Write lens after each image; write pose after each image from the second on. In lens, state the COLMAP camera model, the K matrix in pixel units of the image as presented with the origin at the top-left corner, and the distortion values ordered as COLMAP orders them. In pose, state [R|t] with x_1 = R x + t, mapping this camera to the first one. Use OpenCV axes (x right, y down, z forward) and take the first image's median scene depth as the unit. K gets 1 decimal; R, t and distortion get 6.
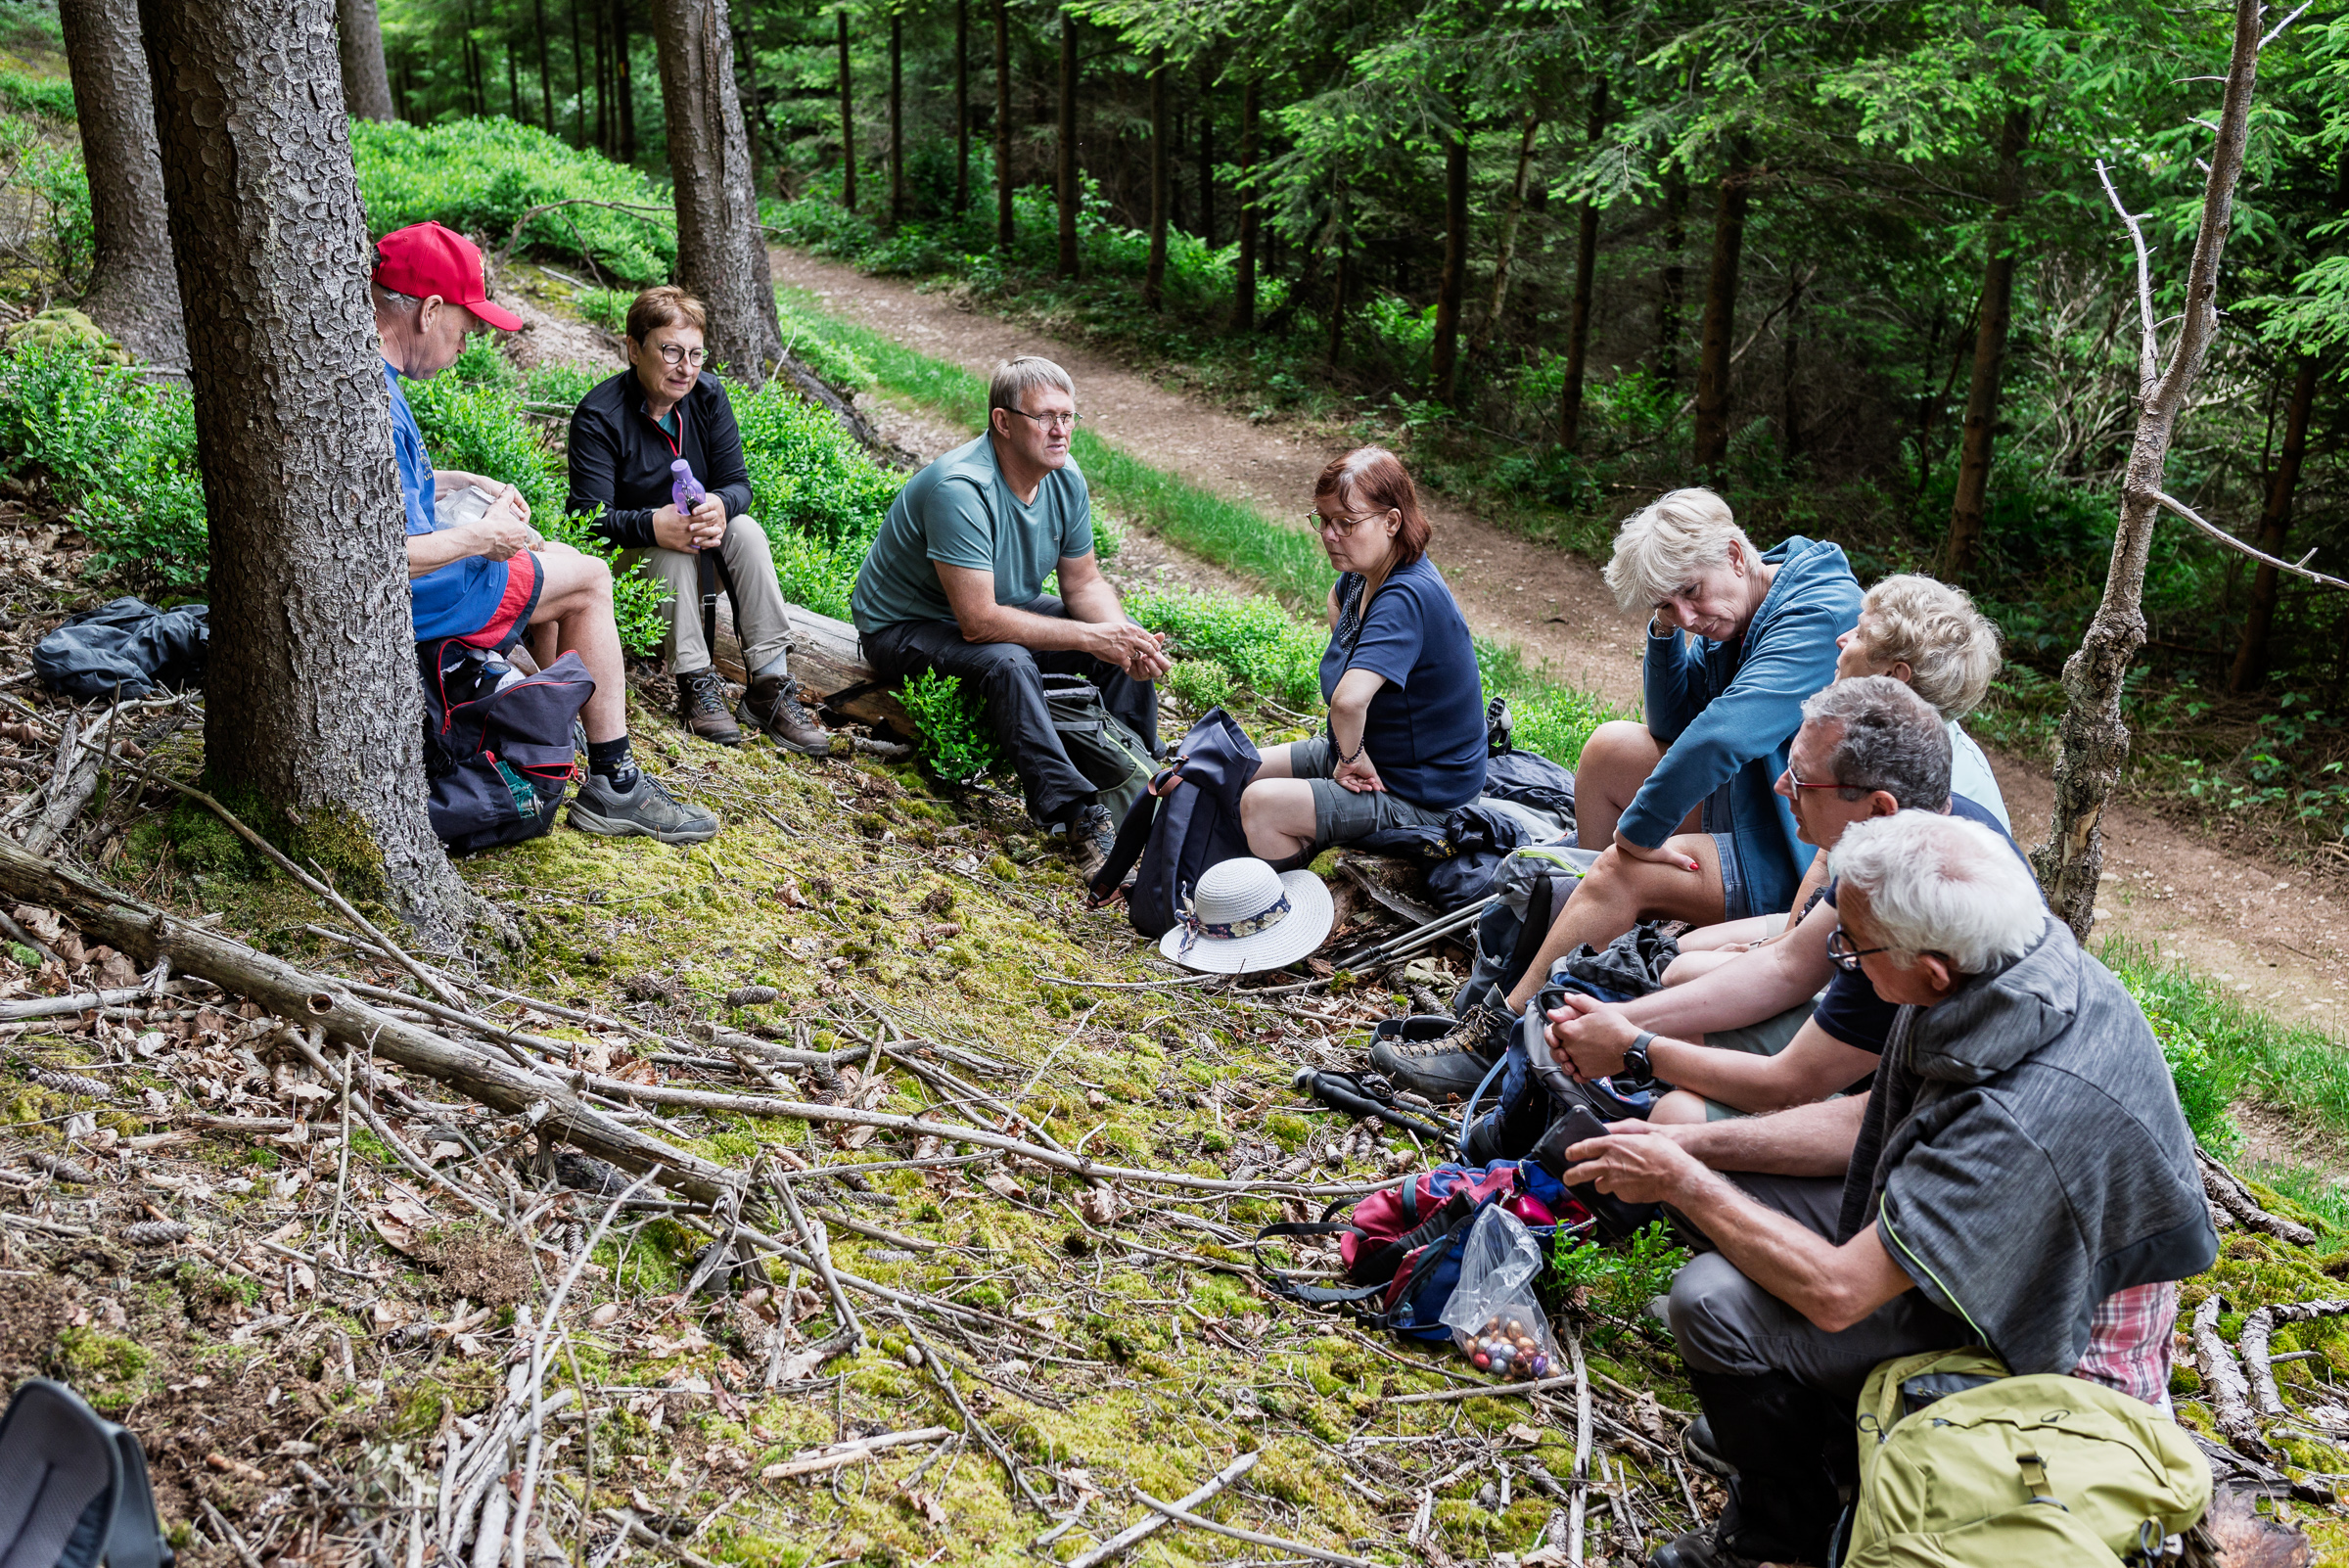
lens RADIAL K [[2700.0, 0, 1221.1], [0, 2700.0, 755.2], [0, 0, 1]] dist [0.002707, 0.000000]
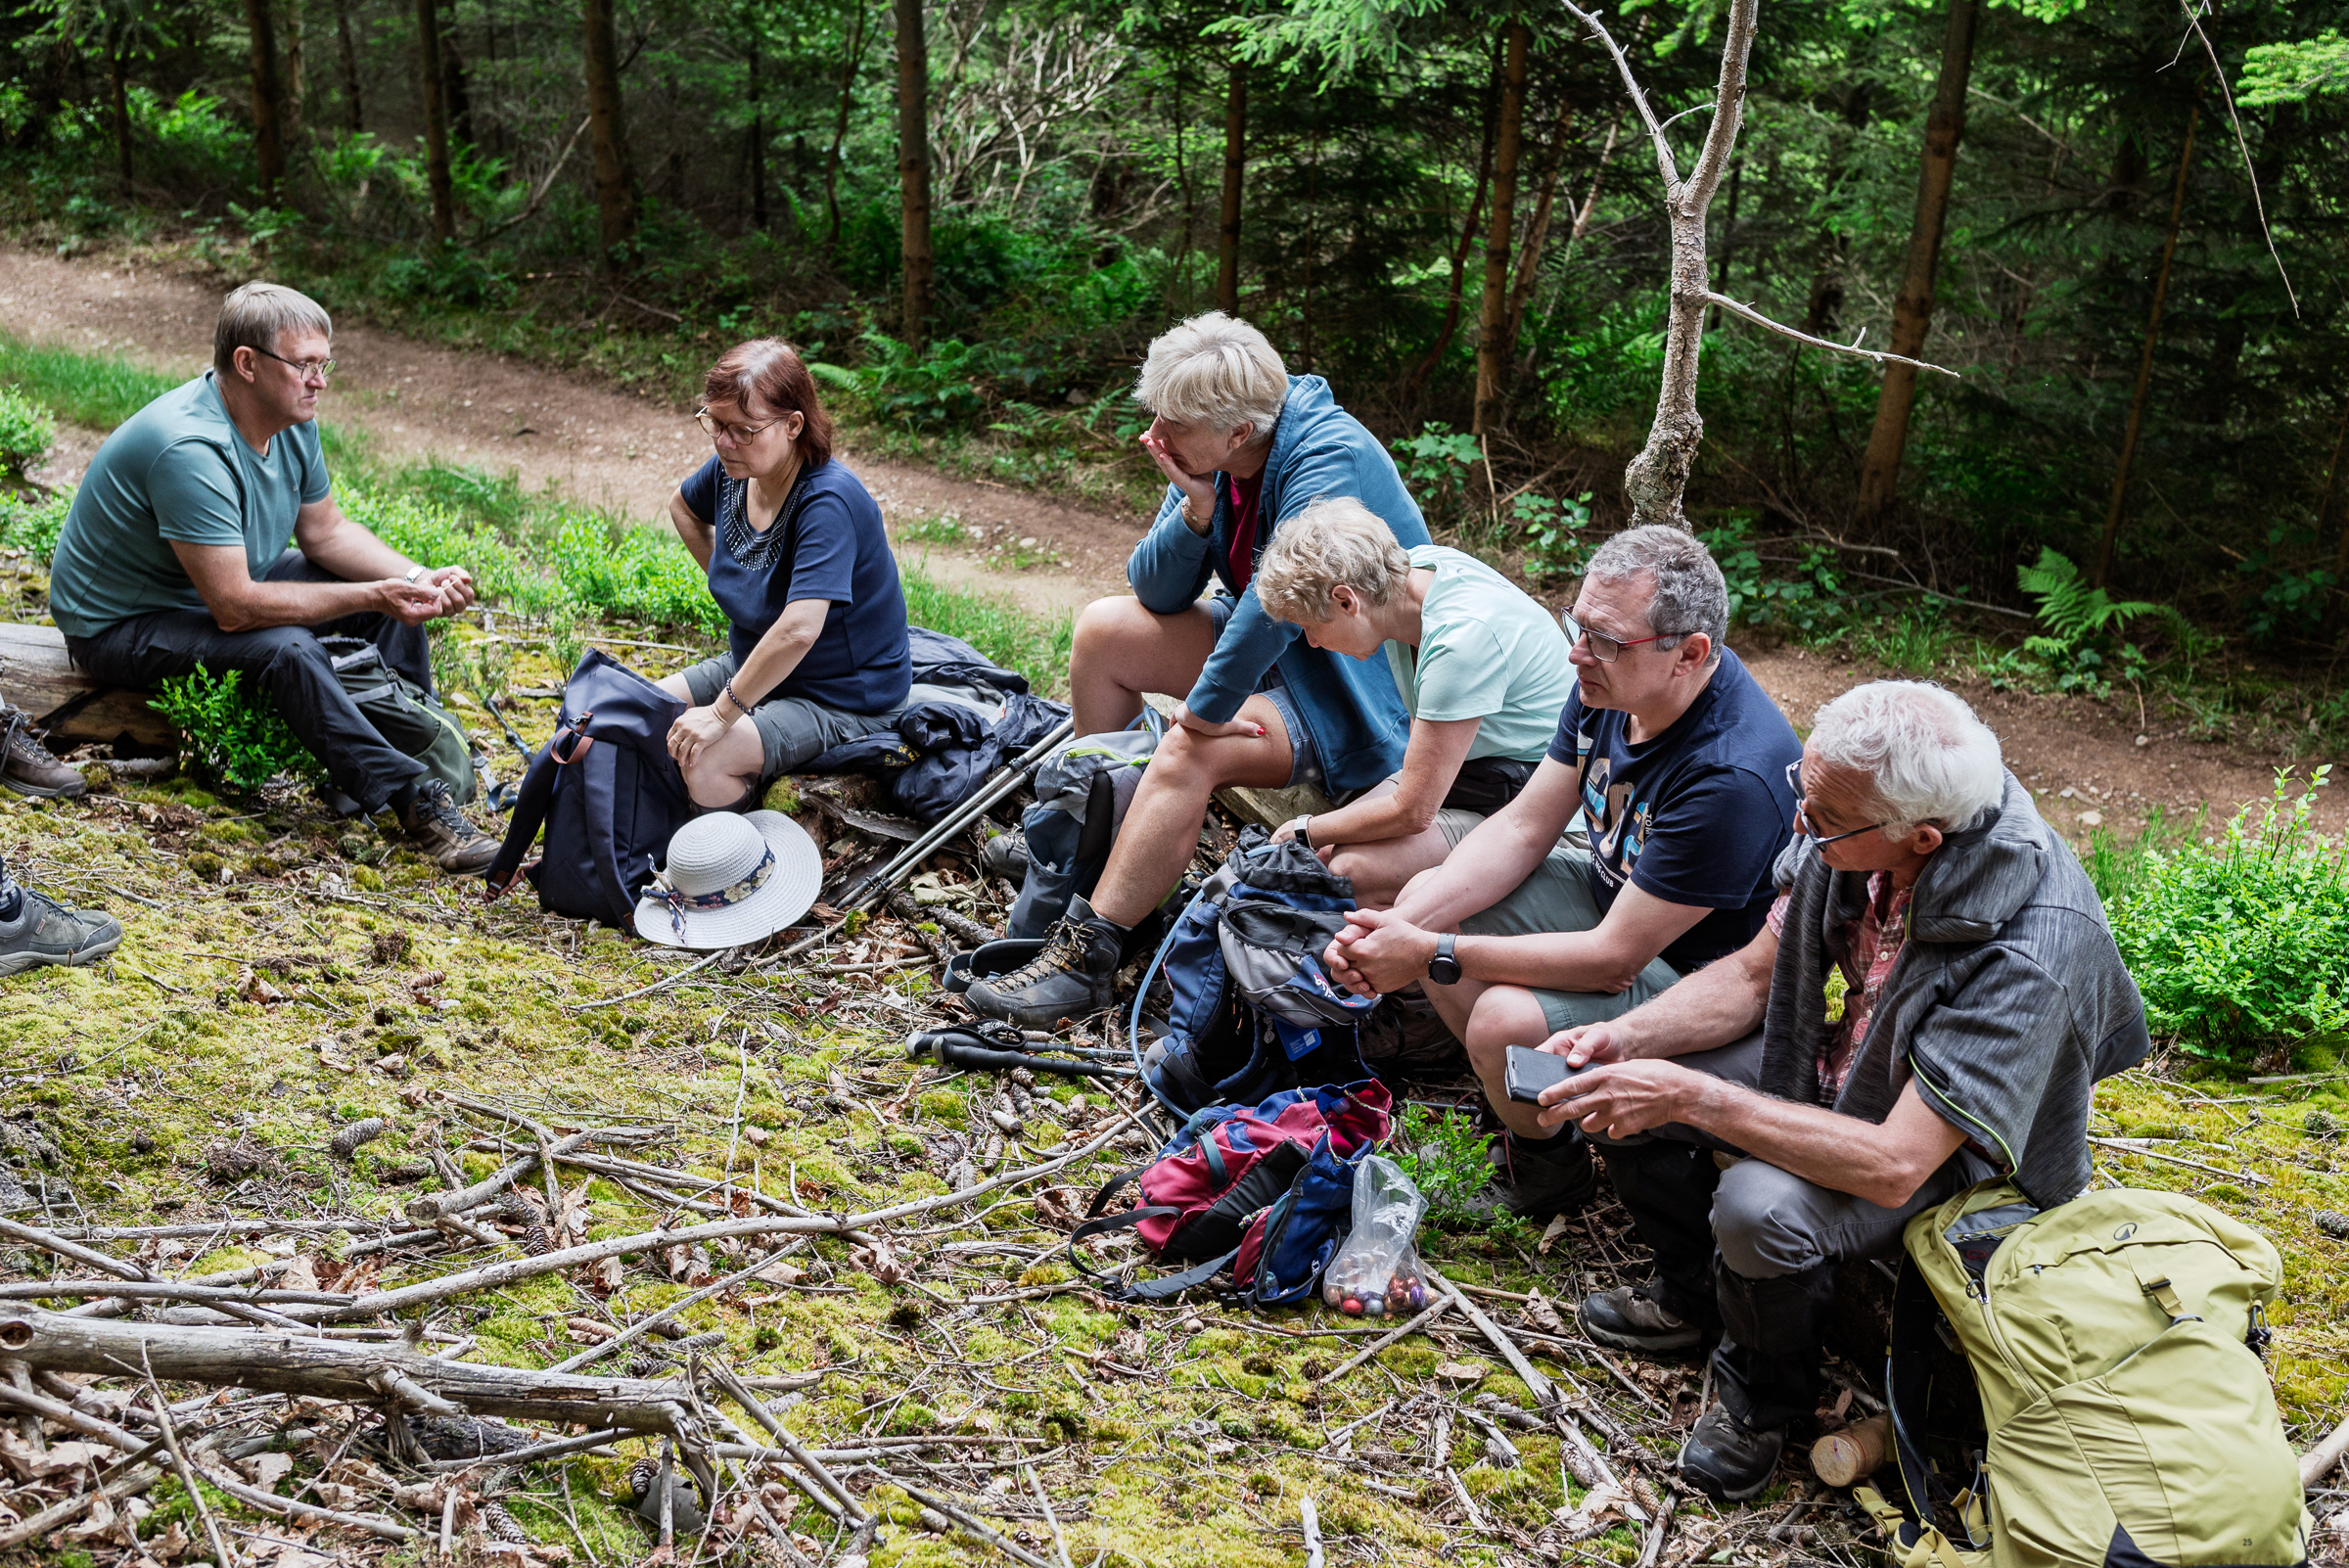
lens RADIAL K [[2700.0, 0, 1213.9], [0, 2700.0, 742.2], [0, 0, 1]] dist [0.002707, 0.000000]
pose [[0.880225, -0.216562, 0.422262, -0.214702], [0.174708, 0.975189, 0.135951, -0.077001], [-0.441227, -0.045895, 0.896221, 0.117652]]
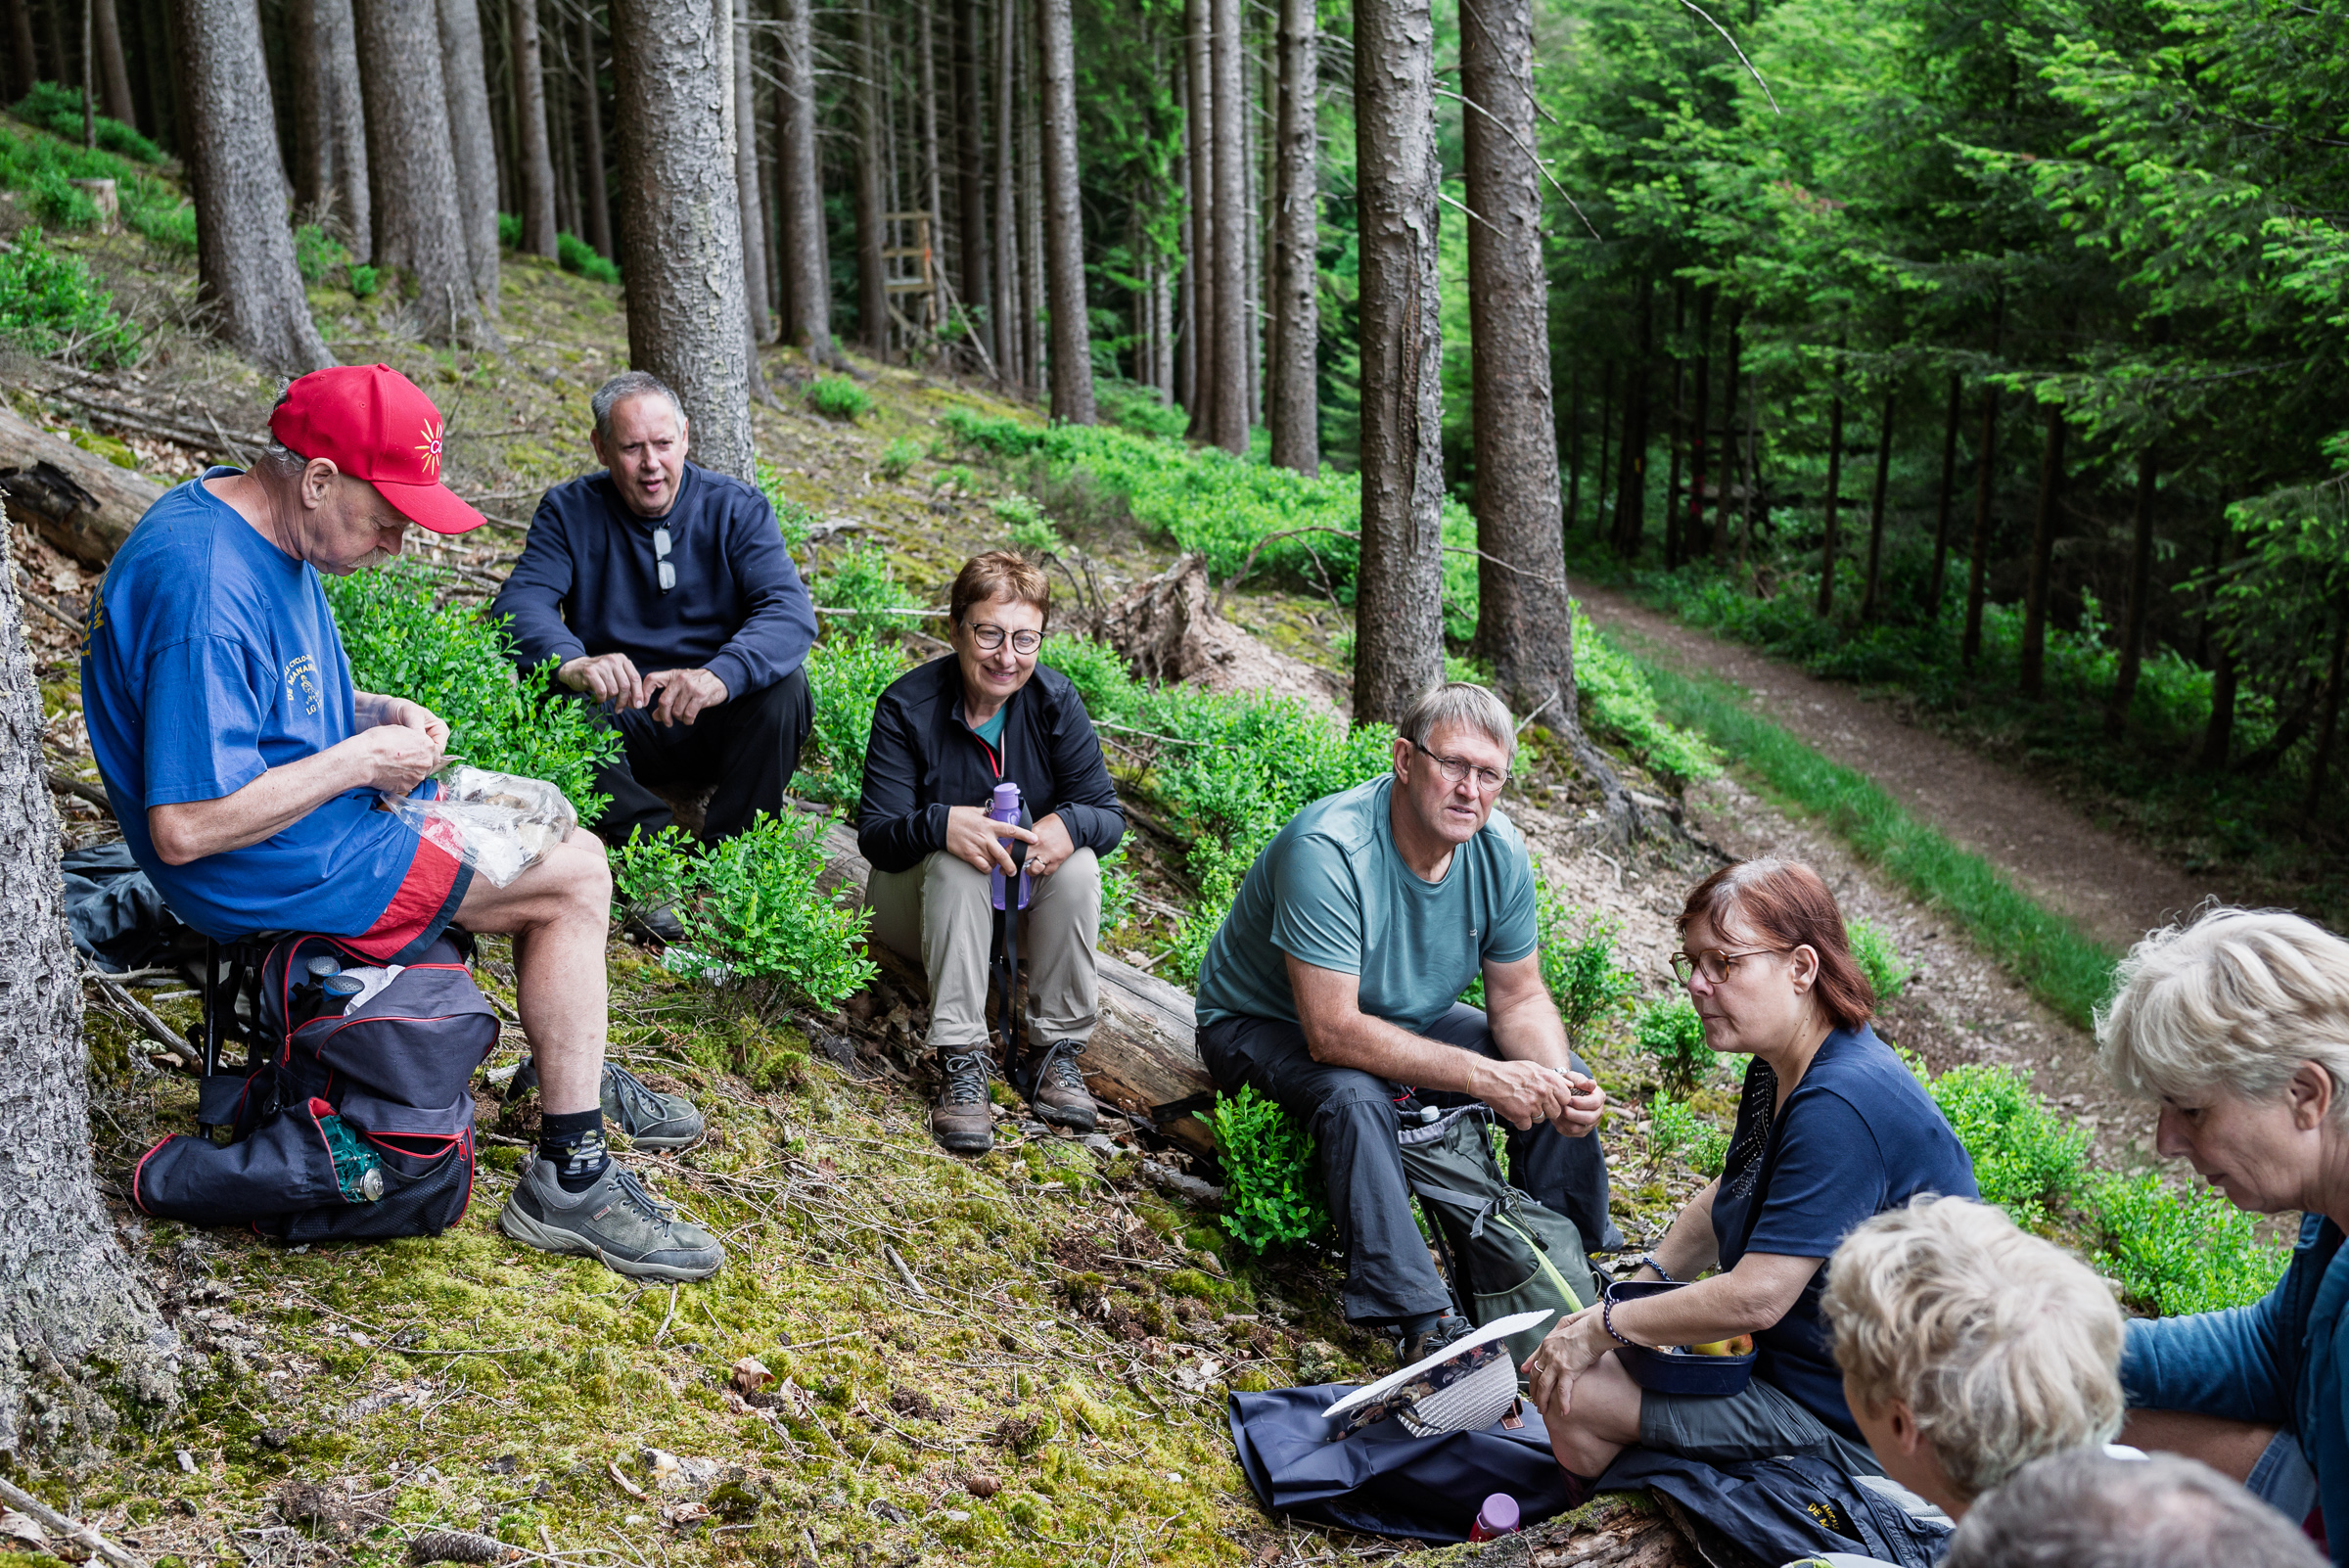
lens RADIAL K [[2700.0, 0, 1188.9], [0, 2700.0, 791.2], [0, 0, 1]] dist [0.002707, 0.000000]
pose [[0.916210, 0.098361, -0.388439, 0.167187], [-0.151449, 0.982500, -0.108433, -0.032899], [0.370976, 0.158176, 0.915072, 0.373459]]
